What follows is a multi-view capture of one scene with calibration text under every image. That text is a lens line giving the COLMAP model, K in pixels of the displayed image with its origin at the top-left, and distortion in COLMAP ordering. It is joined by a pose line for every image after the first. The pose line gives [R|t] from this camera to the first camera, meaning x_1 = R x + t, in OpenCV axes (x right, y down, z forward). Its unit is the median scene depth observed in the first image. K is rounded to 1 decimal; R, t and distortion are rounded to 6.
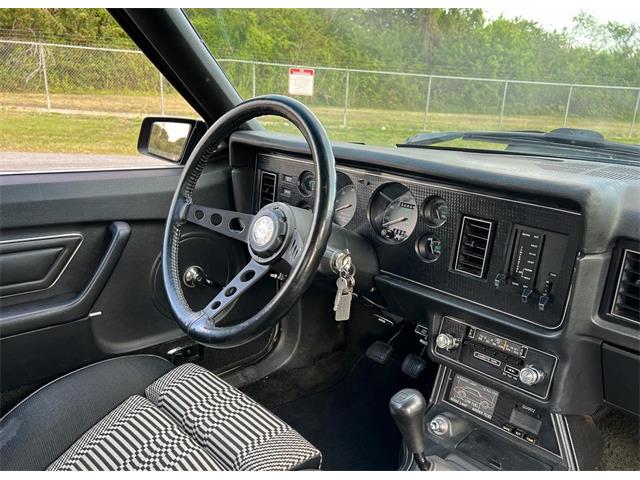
lens RADIAL K [[490.8, 0, 342.2], [0, 490.8, 251.5], [0, 0, 1]] dist [0.030780, -0.027195]
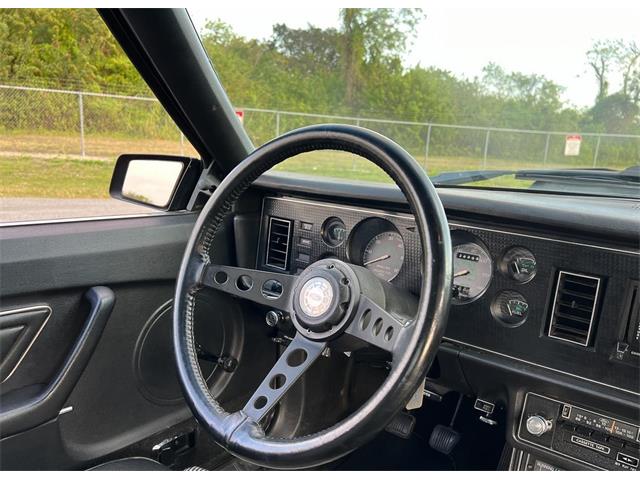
lens RADIAL K [[490.8, 0, 335.2], [0, 490.8, 251.1], [0, 0, 1]] dist [0.030780, -0.027195]
pose [[0.991303, -0.024500, 0.129297, -0.168670], [0.034681, 0.996421, -0.077084, -0.039643], [-0.126946, 0.080898, 0.988605, 0.170329]]
